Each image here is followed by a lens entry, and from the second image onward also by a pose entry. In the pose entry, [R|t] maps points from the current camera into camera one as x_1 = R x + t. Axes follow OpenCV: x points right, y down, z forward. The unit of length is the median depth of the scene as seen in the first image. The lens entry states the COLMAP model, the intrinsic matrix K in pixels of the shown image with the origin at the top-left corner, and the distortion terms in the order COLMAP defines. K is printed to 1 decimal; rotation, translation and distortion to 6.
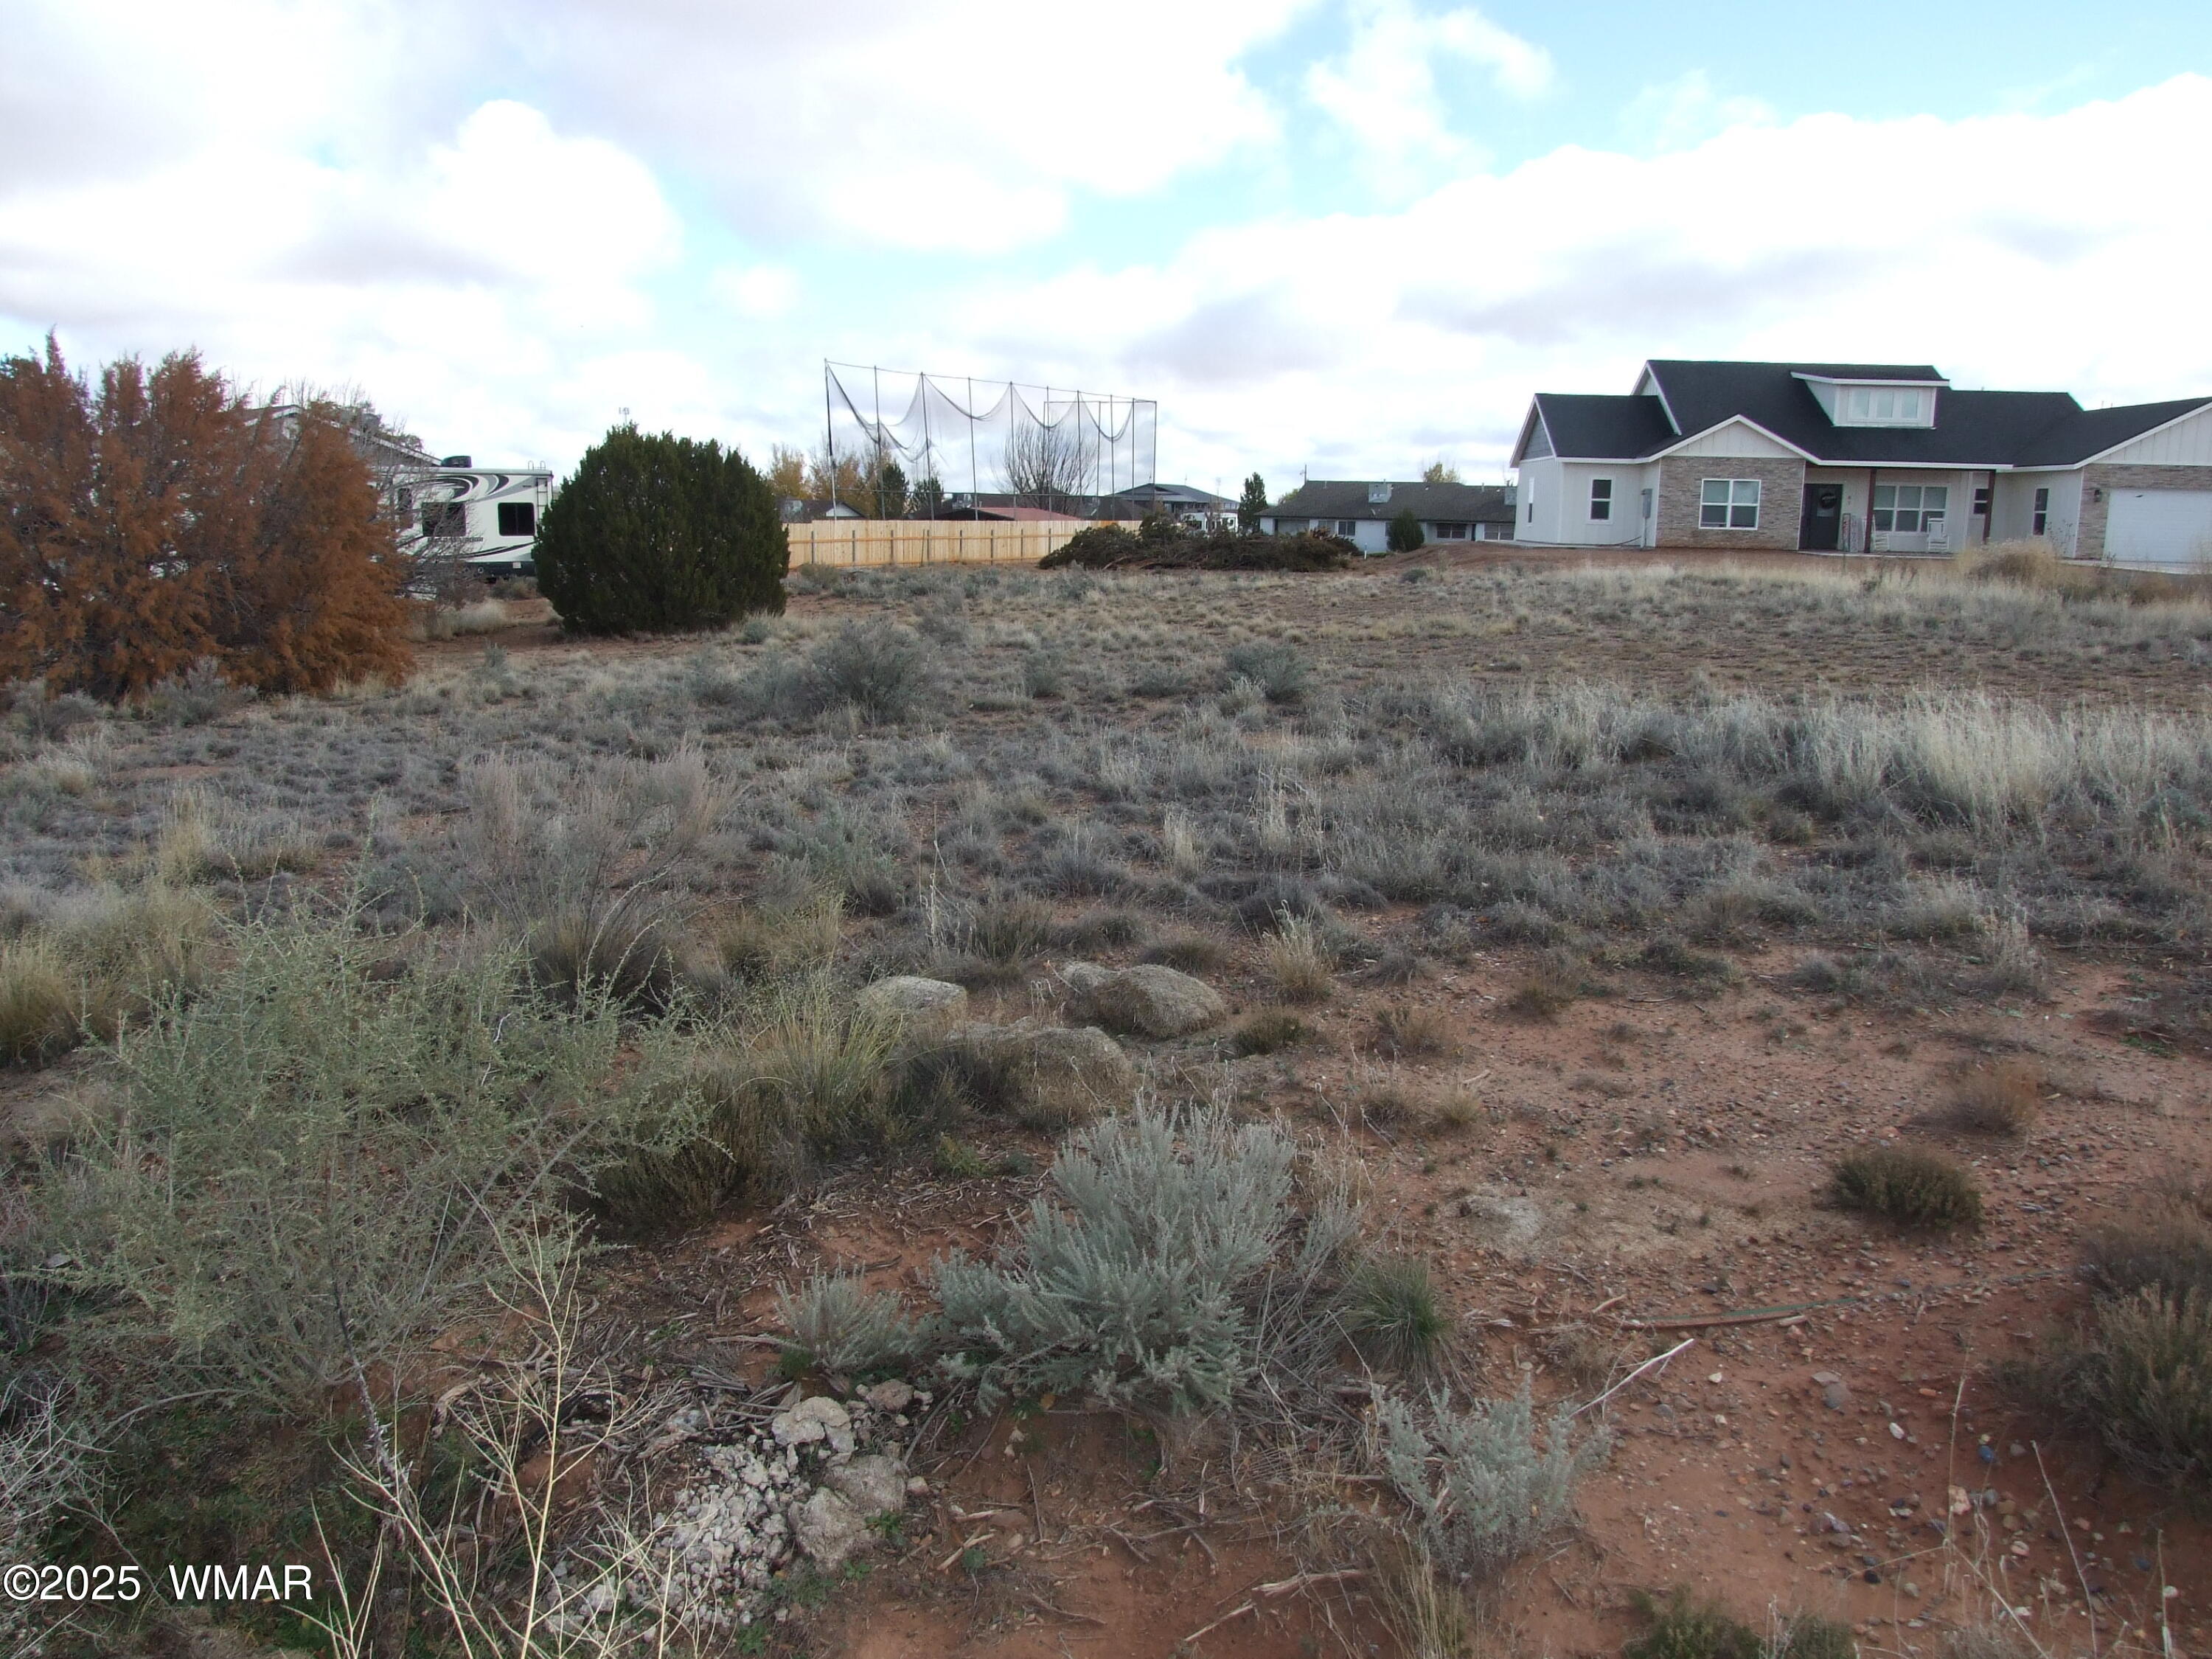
lens RADIAL K [[1788.6, 0, 1111.6], [0, 1788.6, 861.8], [0, 0, 1]] dist [-0.048319, 0.057556]
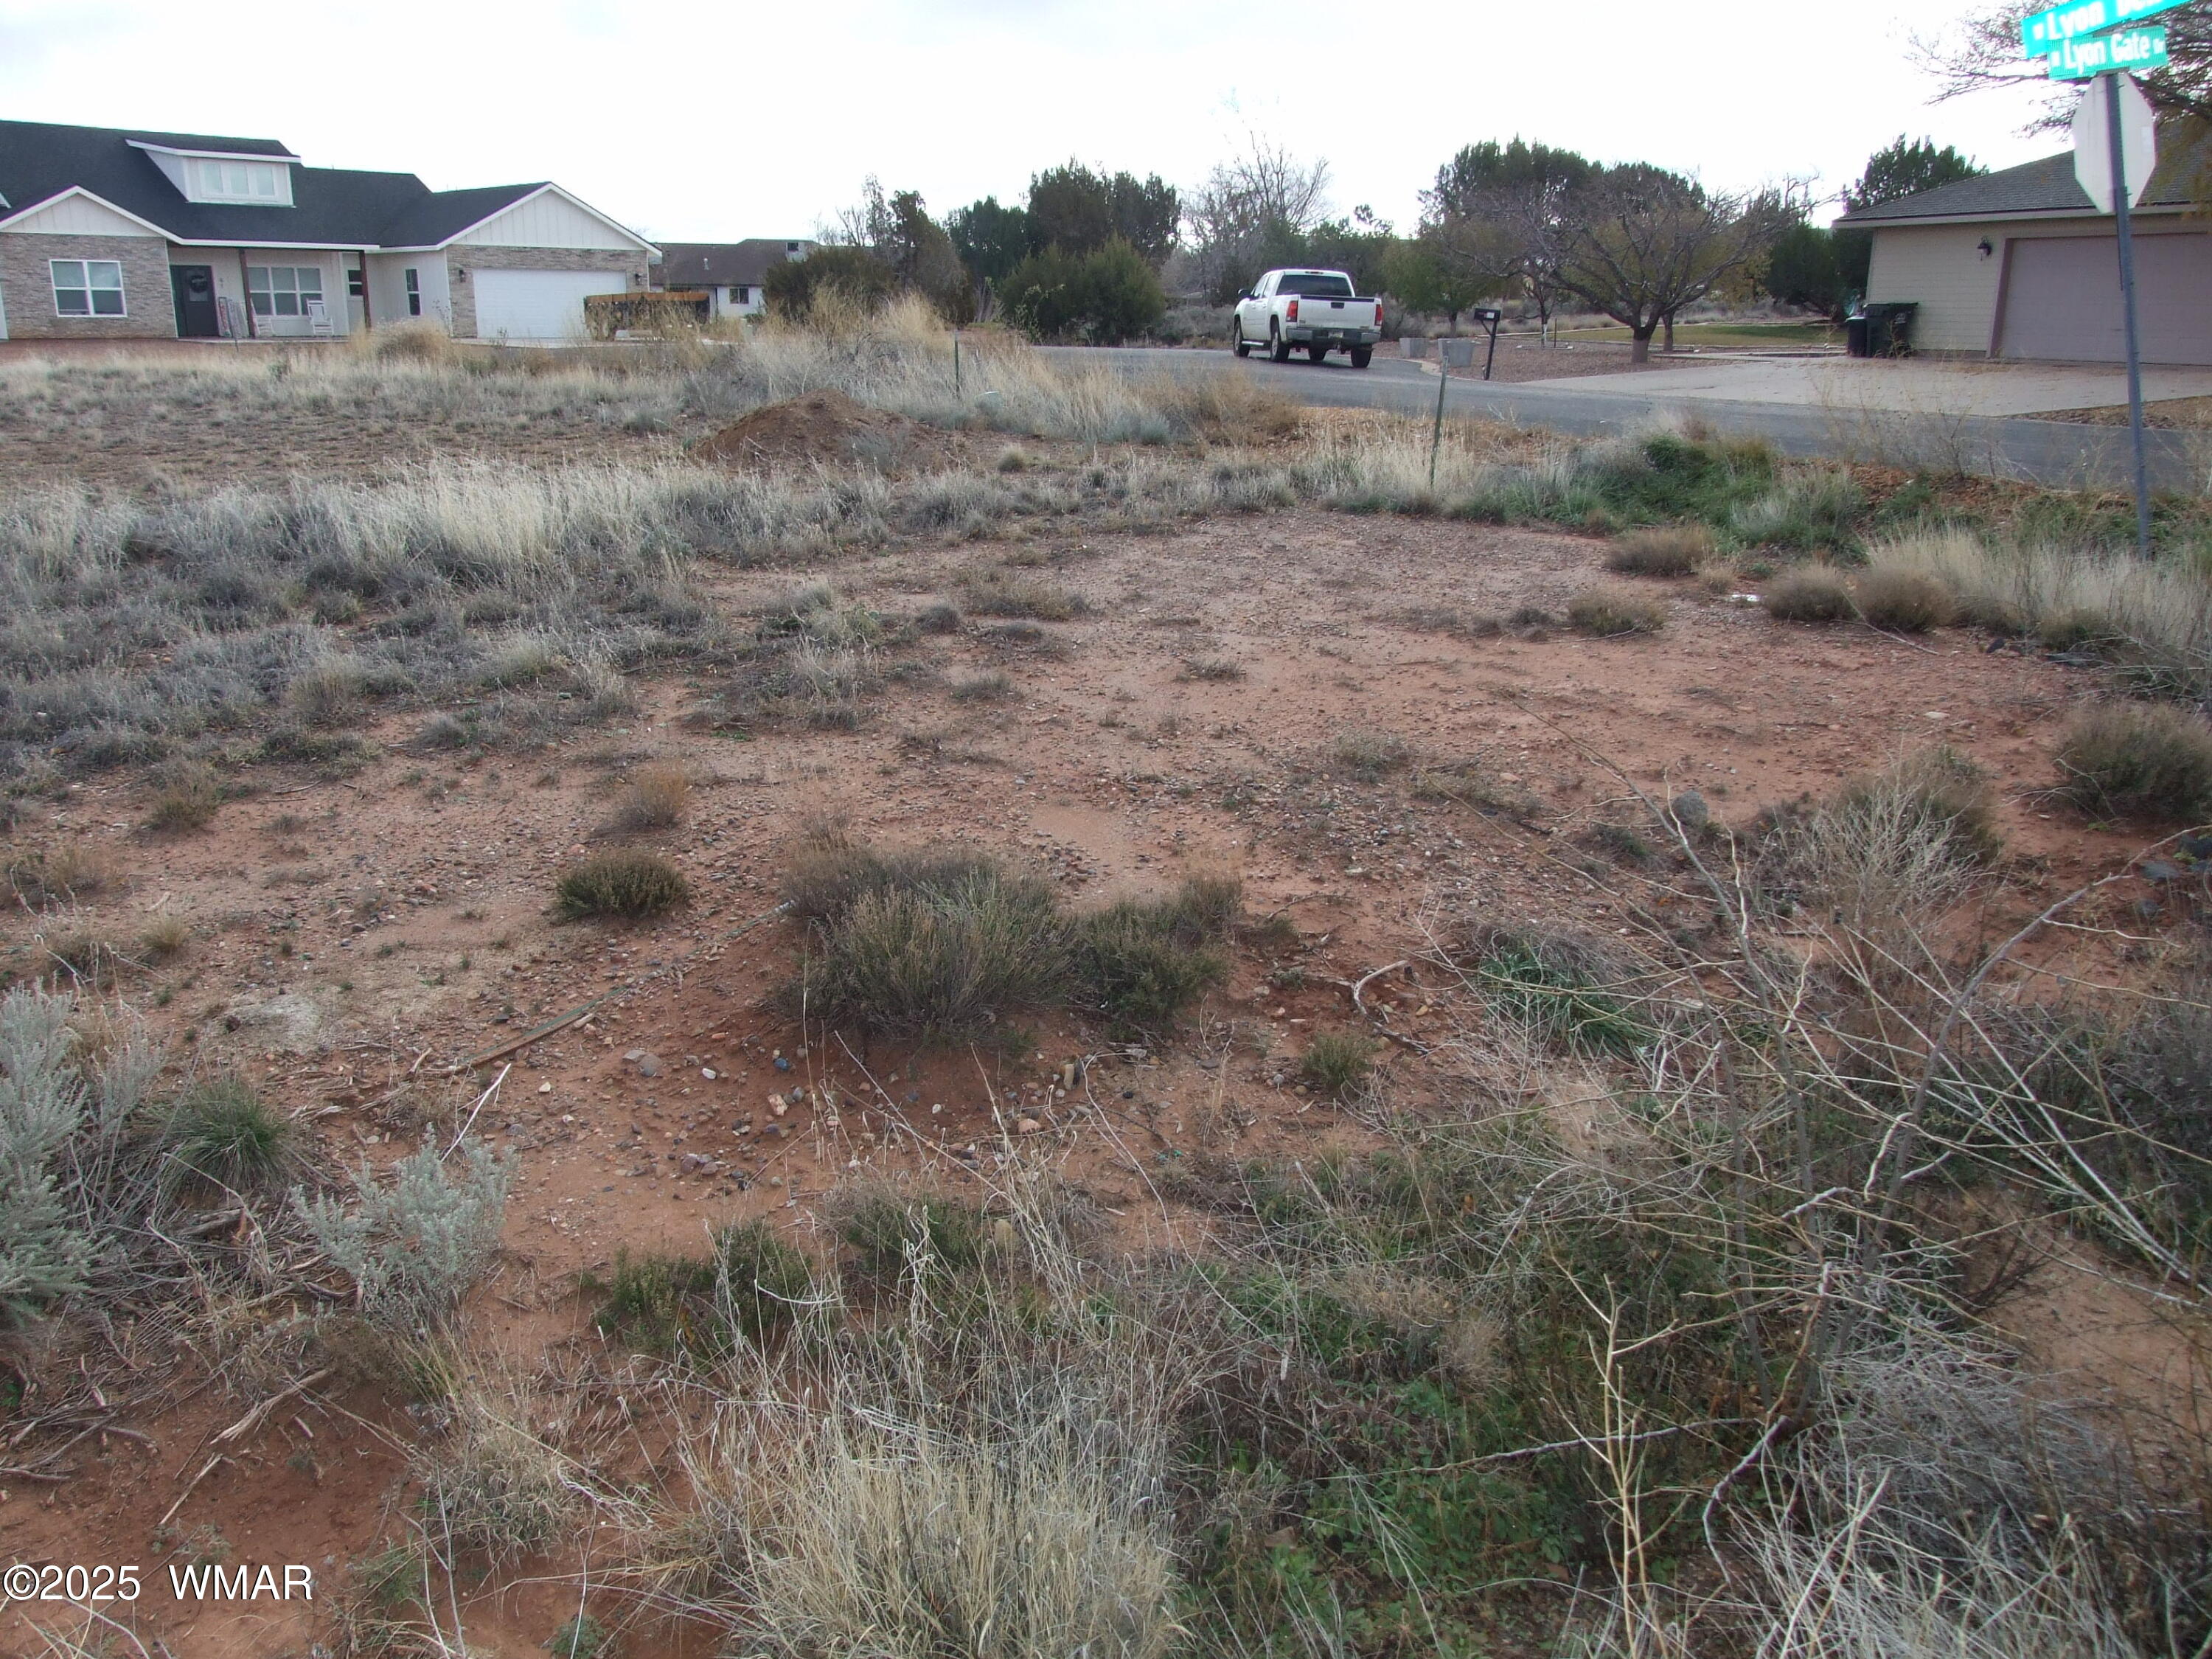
lens RADIAL K [[1788.6, 0, 1126.9], [0, 1788.6, 838.1], [0, 0, 1]] dist [-0.048319, 0.057556]
pose [[0.647293, -0.230550, 0.726539, -0.117593], [0.157300, 0.973047, 0.168631, 0.011378], [-0.745835, 0.005131, 0.666111, 0.012824]]
